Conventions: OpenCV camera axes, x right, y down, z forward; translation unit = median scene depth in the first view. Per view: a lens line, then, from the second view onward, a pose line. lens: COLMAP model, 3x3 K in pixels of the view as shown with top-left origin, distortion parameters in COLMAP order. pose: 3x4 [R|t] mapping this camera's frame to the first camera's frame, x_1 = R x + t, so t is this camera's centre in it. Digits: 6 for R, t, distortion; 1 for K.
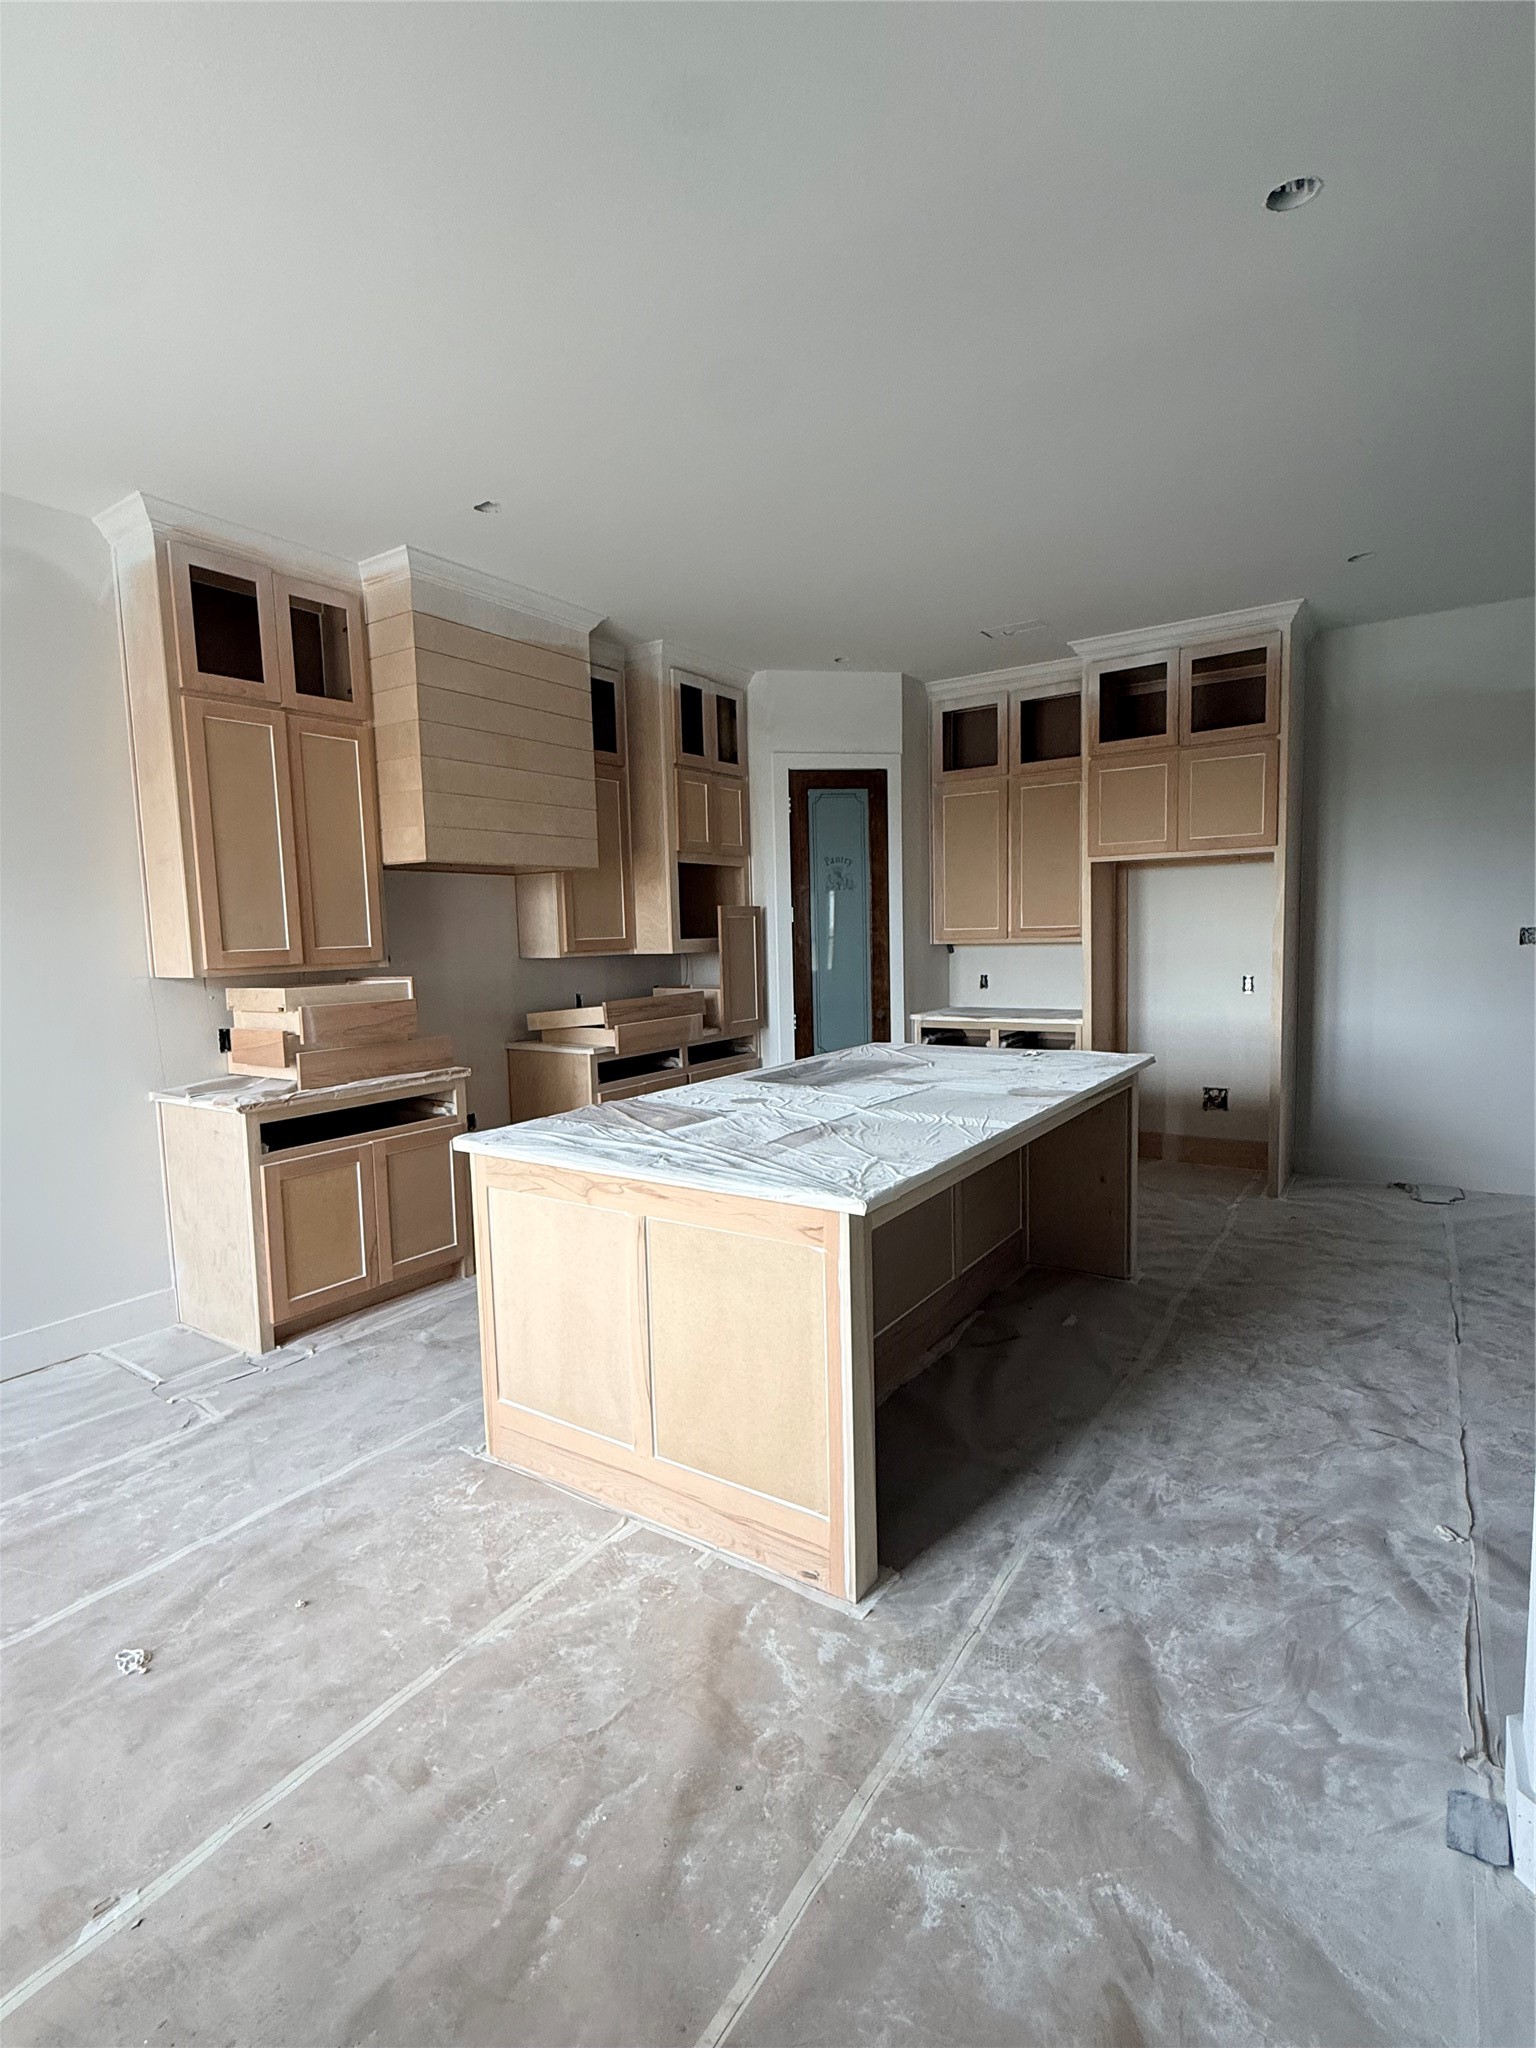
lens RADIAL K [[981.3, 0, 765.5], [0, 981.3, 1031.0], [0, 0, 1]] dist [-0.002393, -0.000299]
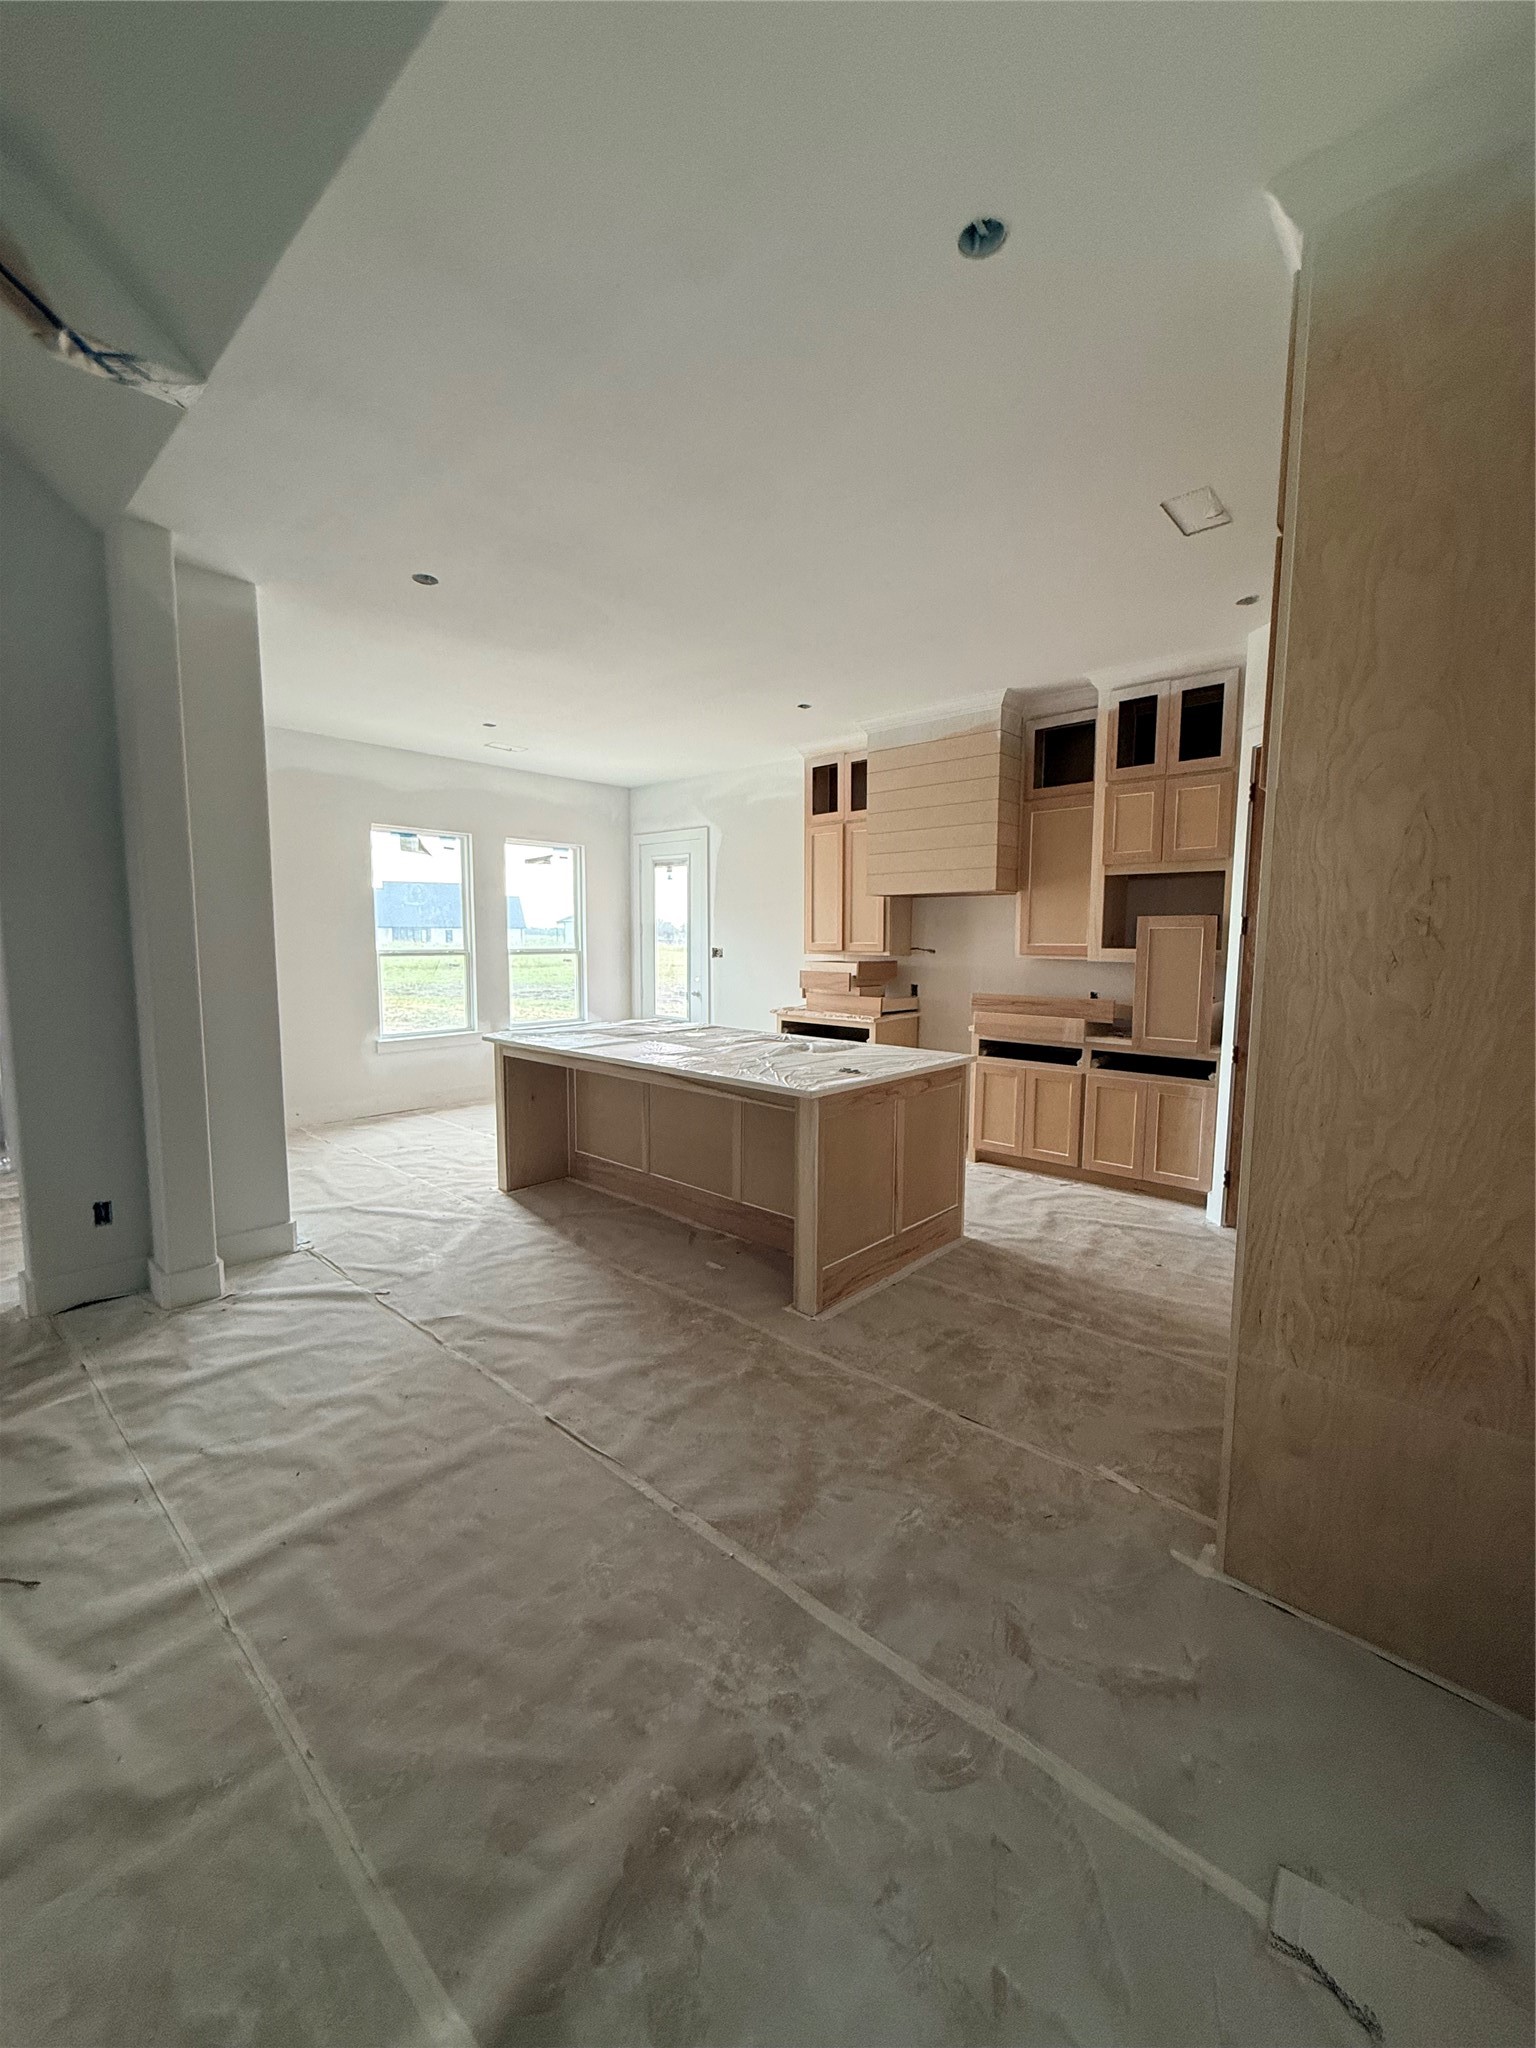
lens RADIAL K [[818.4, 0, 762.1], [0, 818.4, 1017.7], [0, 0, 1]] dist [0.001537, 0.000158]
pose [[-0.147703, 0.122787, -0.981380, 0.861470], [-0.102582, 0.985010, 0.138680, -0.107274], [0.983697, 0.121155, -0.132894, 0.786018]]
